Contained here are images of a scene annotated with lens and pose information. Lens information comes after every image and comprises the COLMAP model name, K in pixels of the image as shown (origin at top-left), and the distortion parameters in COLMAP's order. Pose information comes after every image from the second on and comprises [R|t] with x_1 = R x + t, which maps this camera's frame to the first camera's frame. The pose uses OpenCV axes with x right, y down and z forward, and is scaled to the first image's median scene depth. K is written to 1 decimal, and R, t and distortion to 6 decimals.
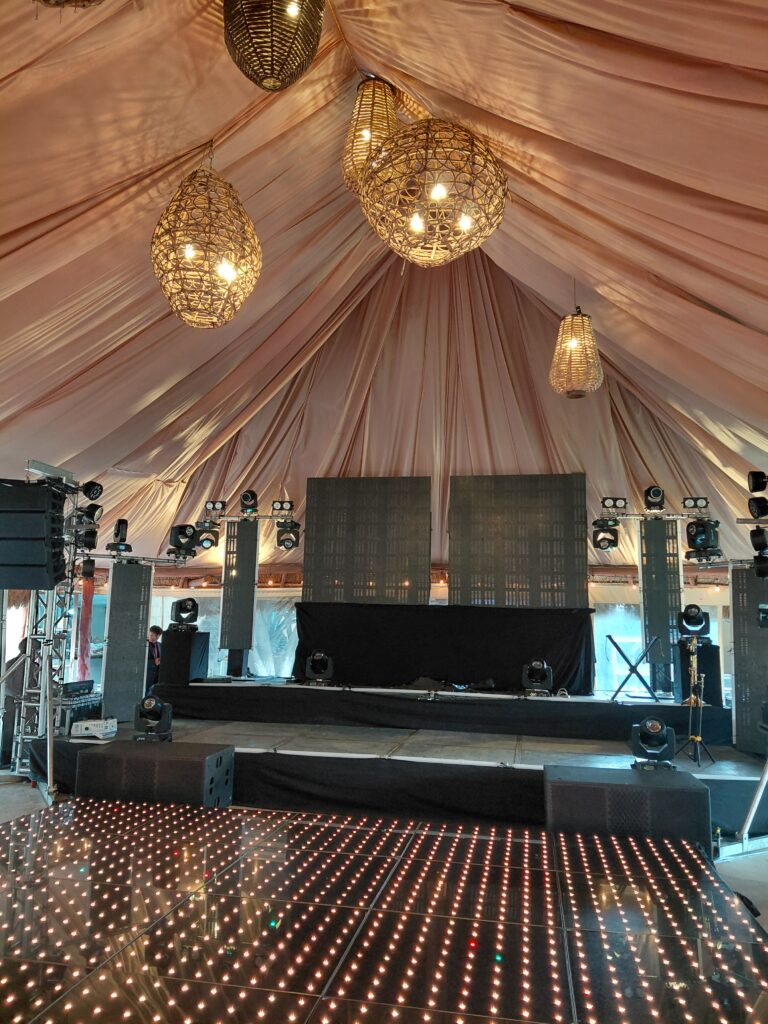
lens RADIAL K [[754.1, 0, 385.8], [0, 754.1, 507.7], [0, 0, 1]] dist [0.007488, -0.012164]
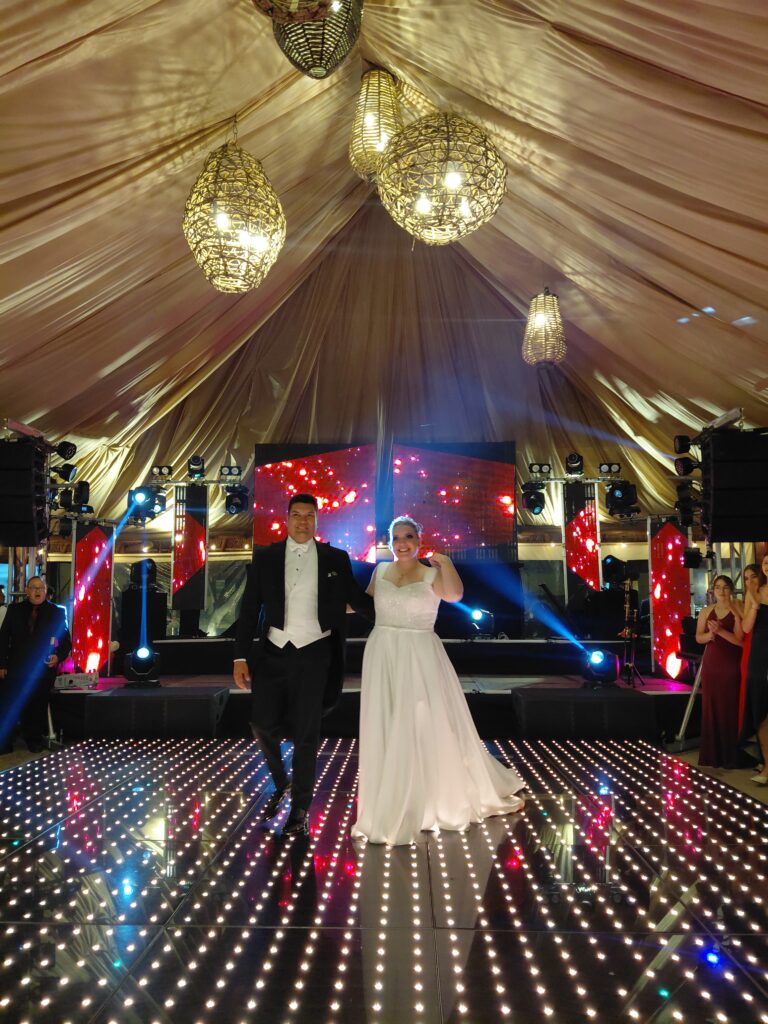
lens RADIAL K [[754.1, 0, 380.8], [0, 754.1, 515.8], [0, 0, 1]] dist [0.007488, -0.012164]
pose [[0.987153, -0.006915, 0.159628, -0.169936], [0.000548, 0.999204, 0.039896, 0.031171], [-0.159777, -0.039296, 0.986371, -0.091779]]
